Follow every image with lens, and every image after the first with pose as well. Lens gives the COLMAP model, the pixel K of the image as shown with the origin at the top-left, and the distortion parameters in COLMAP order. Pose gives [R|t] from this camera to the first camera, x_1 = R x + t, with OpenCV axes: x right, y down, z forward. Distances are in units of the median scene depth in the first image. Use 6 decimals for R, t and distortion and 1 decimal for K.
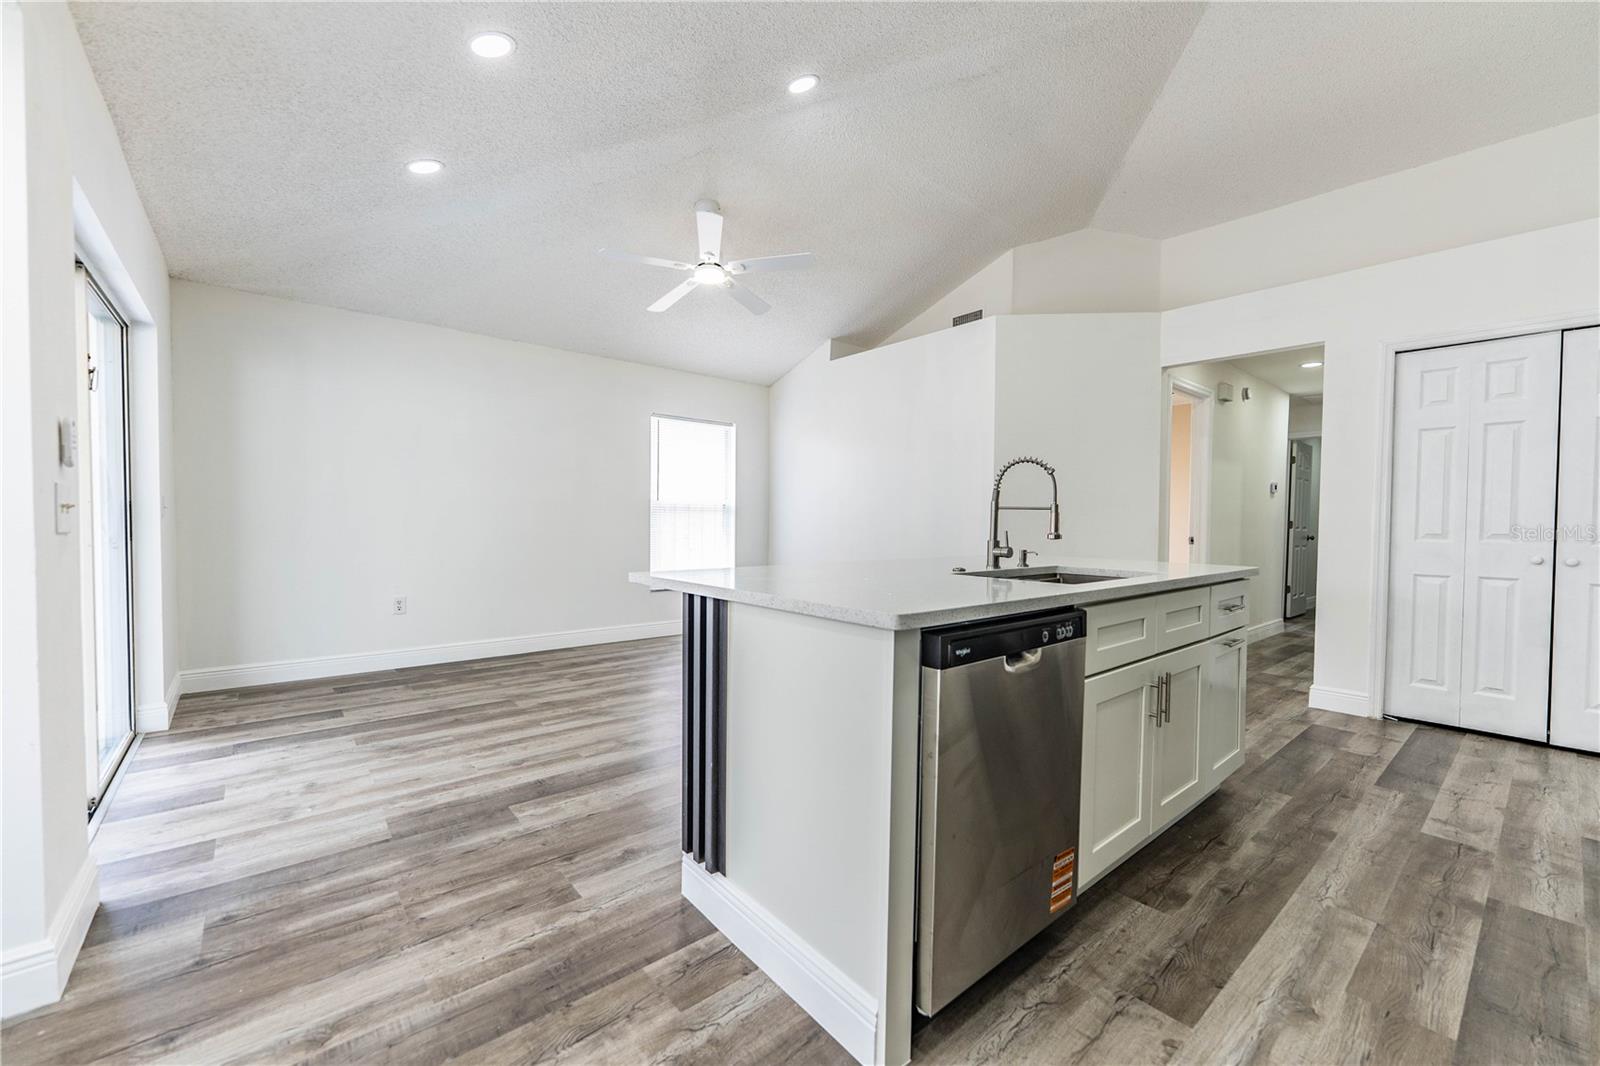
lens RADIAL K [[641.1, 0, 800.2], [0, 641.1, 538.9], [0, 0, 1]] dist [0.003693, -0.001372]
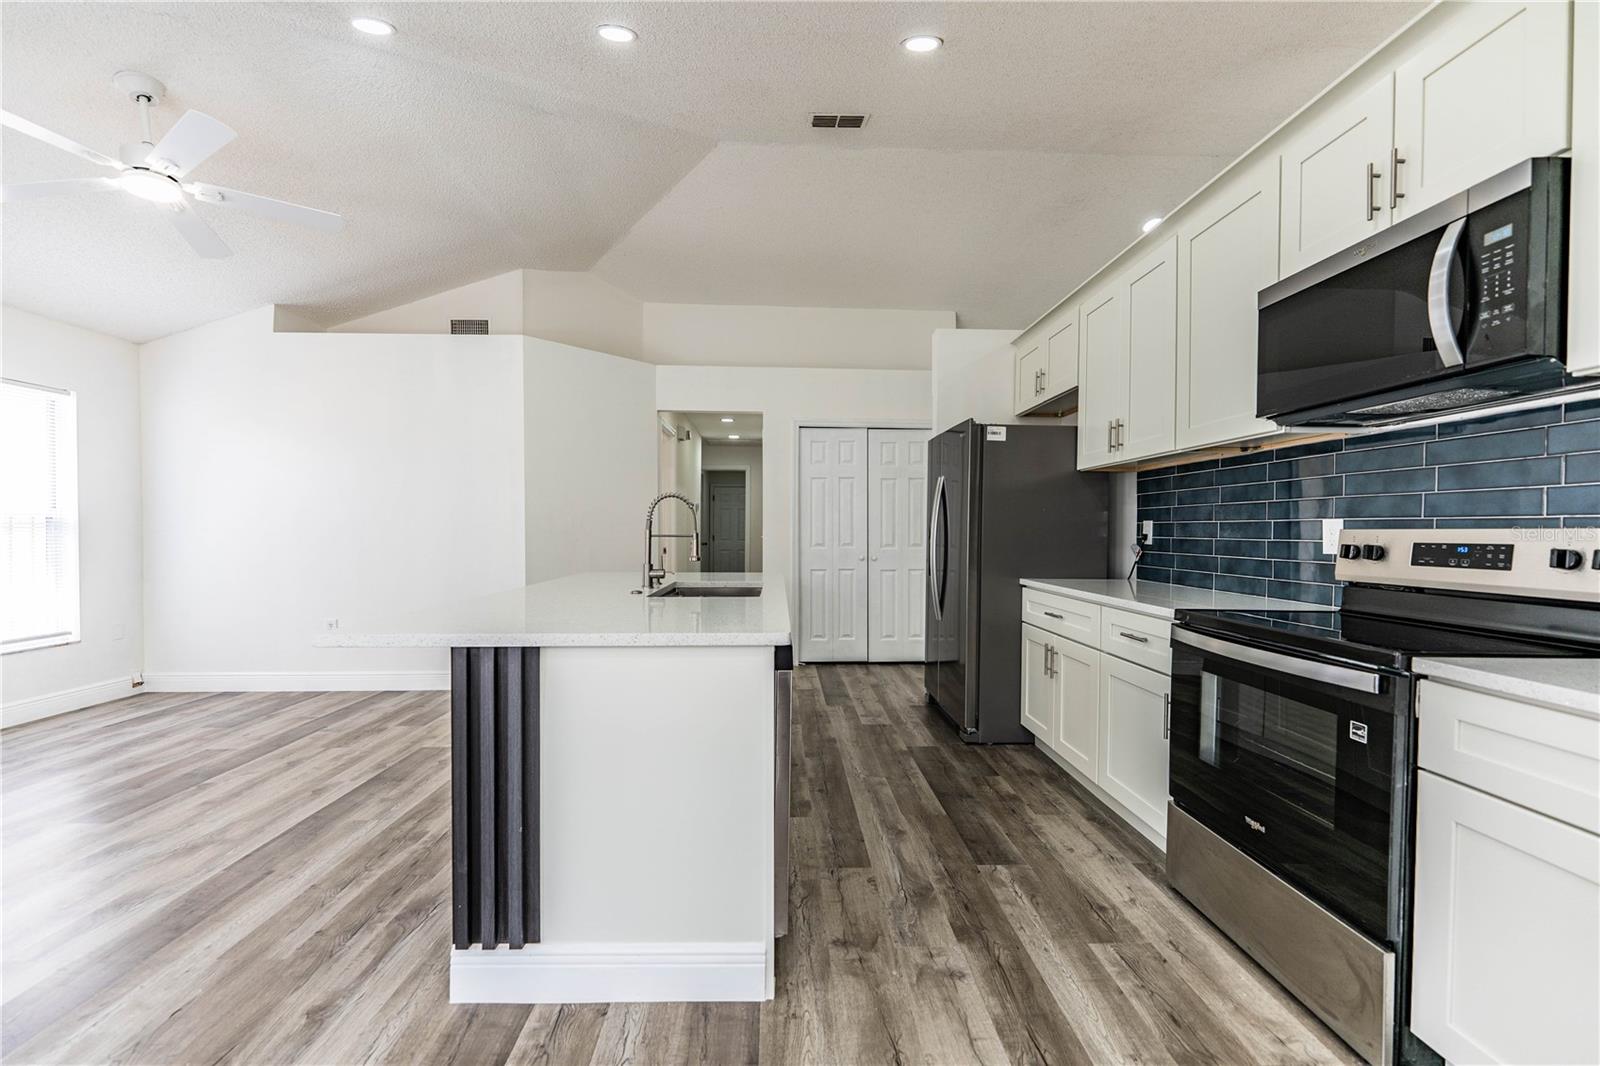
lens RADIAL K [[641.1, 0, 799.3], [0, 641.1, 538.7], [0, 0, 1]] dist [0.003693, -0.001372]
pose [[0.616557, -0.019827, 0.787061, -0.519112], [0.026873, 0.999630, 0.004131, -0.048342], [-0.786852, 0.018604, 0.616861, 0.096381]]
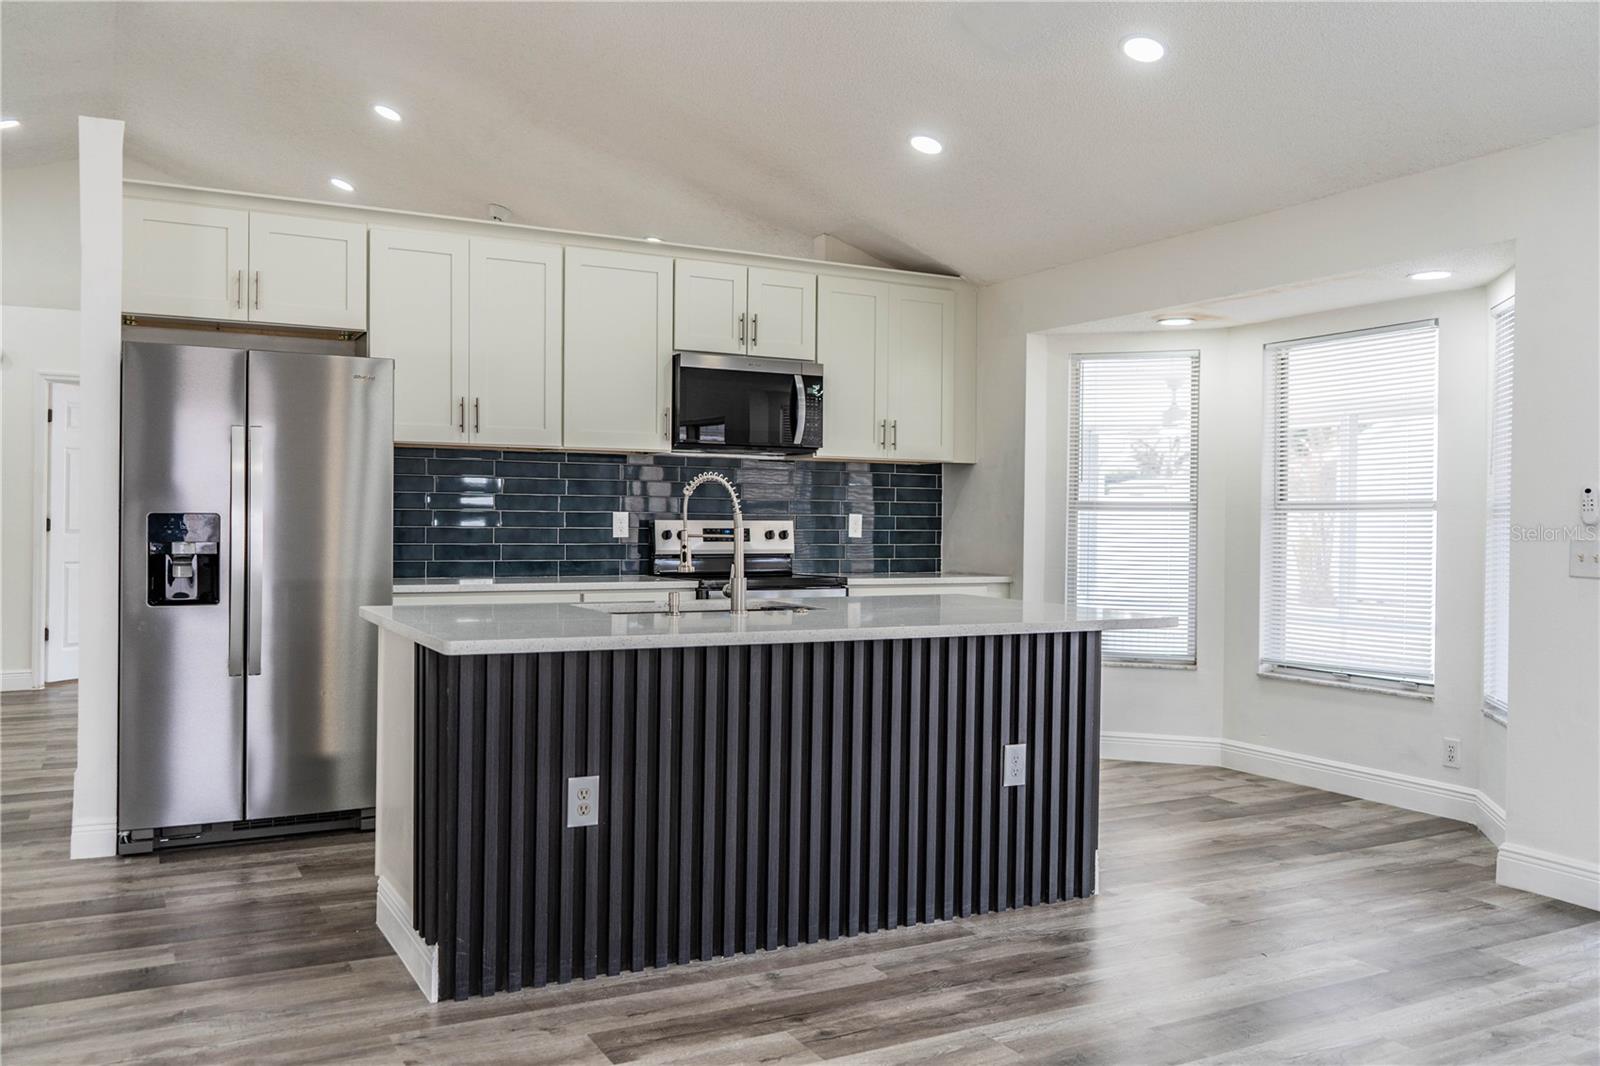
lens RADIAL K [[1284.0, 0, 796.2], [0, 1284.0, 525.5], [0, 0, 1]] dist [-0.015894, 0.014772]
pose [[-0.978092, -0.023485, 0.206842, -0.109182], [-0.015765, 0.999119, 0.038894, -0.148172], [-0.207573, 0.034781, -0.977601, 3.025257]]
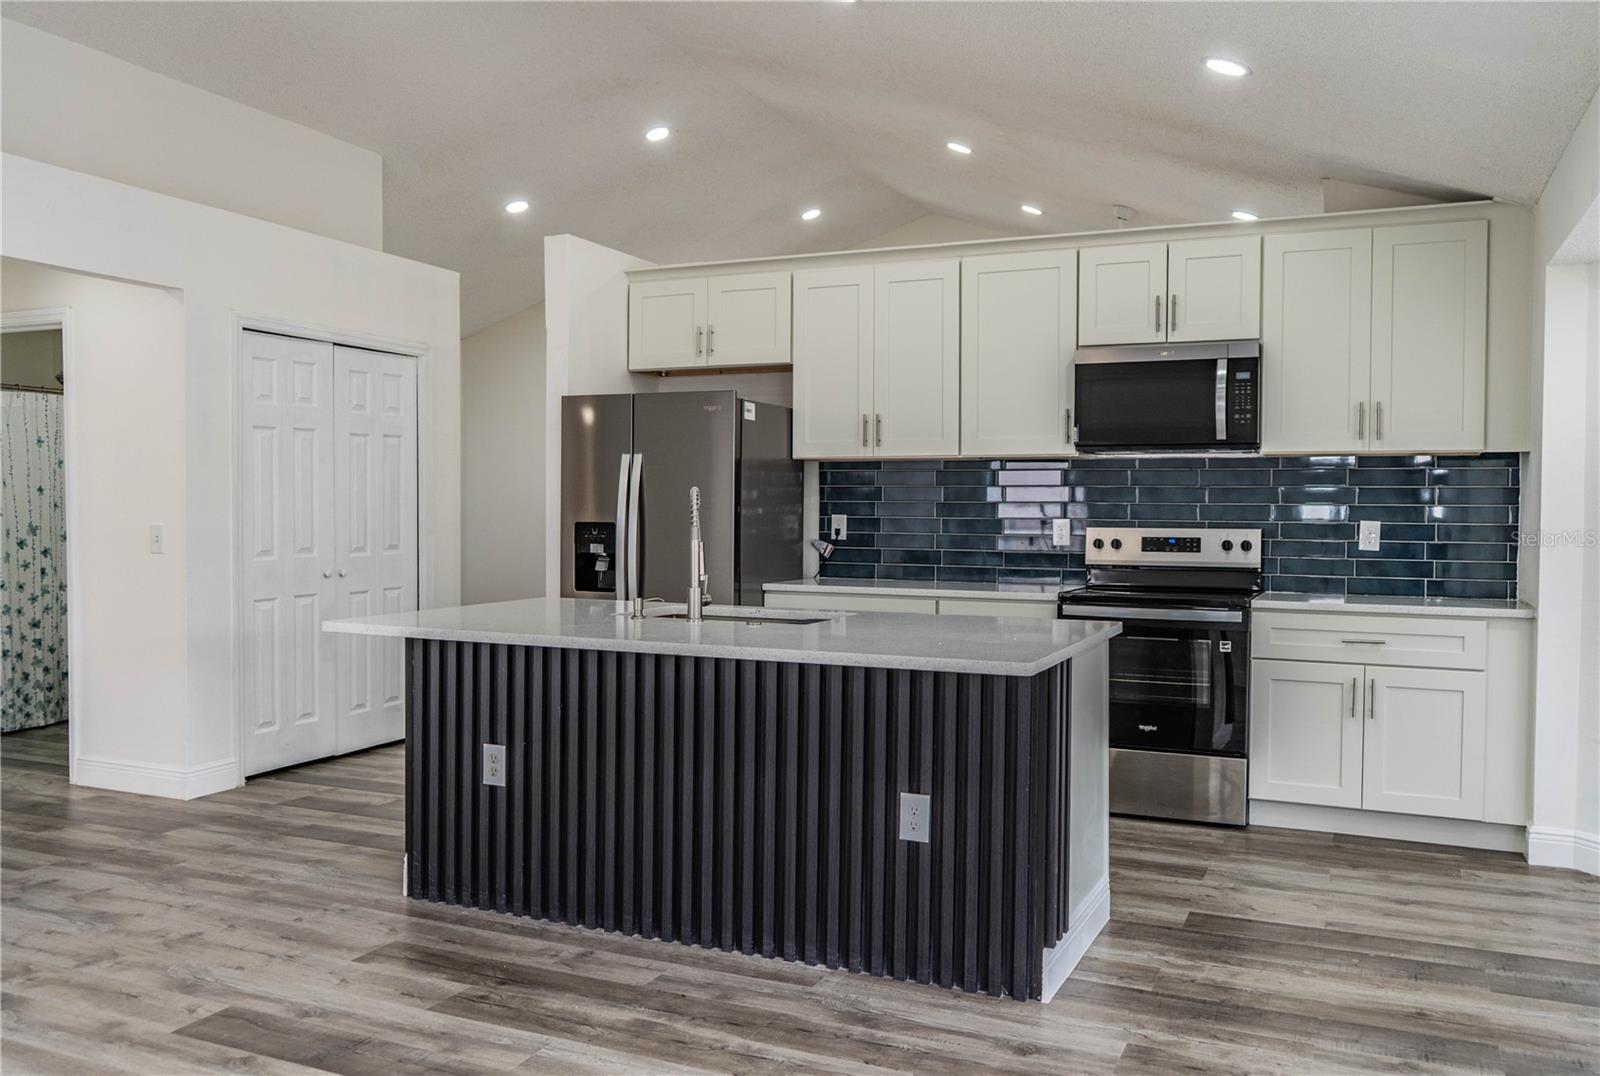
lens RADIAL K [[1284.0, 0, 809.6], [0, 1284.0, 546.5], [0, 0, 1]] dist [-0.015894, 0.014772]
pose [[-0.438741, -0.043976, 0.897537, -1.492259], [0.016653, 0.998232, 0.057050, -0.170751], [-0.898459, 0.039977, -0.437233, 1.906575]]
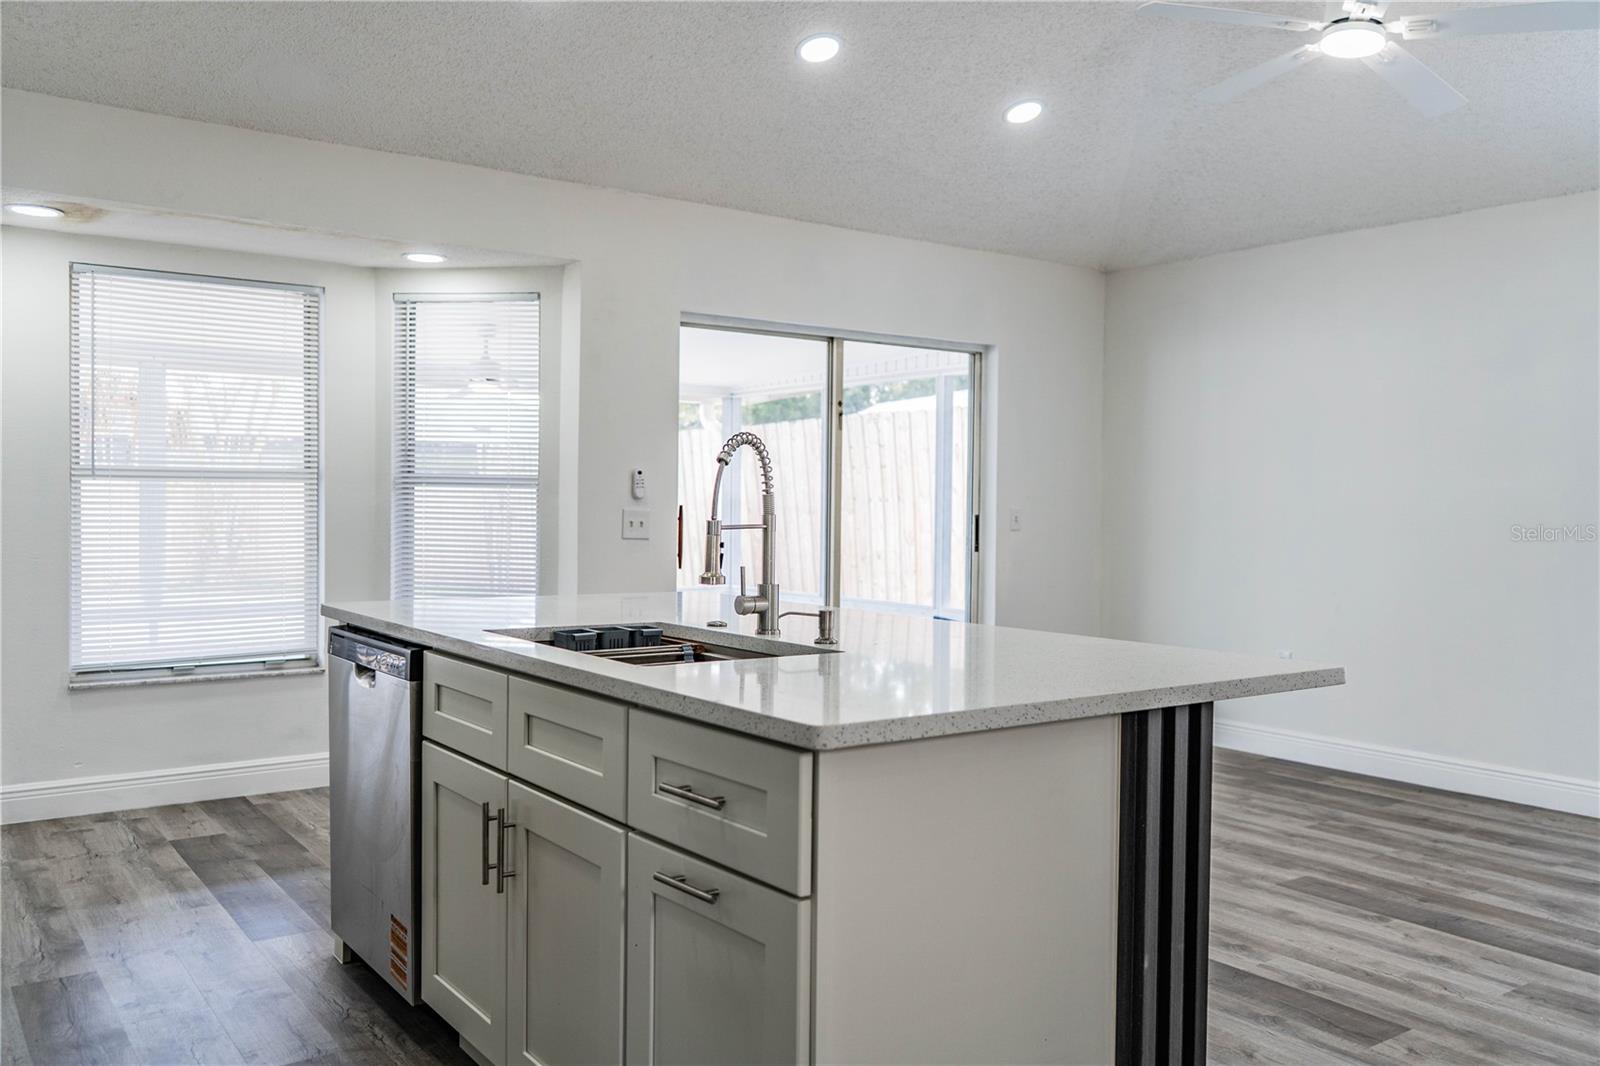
lens RADIAL K [[1284.0, 0, 803.6], [0, 1284.0, 525.6], [0, 0, 1]] dist [-0.015894, 0.014772]
pose [[-0.071996, 0.004967, -0.997393, 1.702421], [-0.043860, 0.999005, 0.008141, -0.071224], [0.996440, 0.044332, -0.071707, 1.333930]]
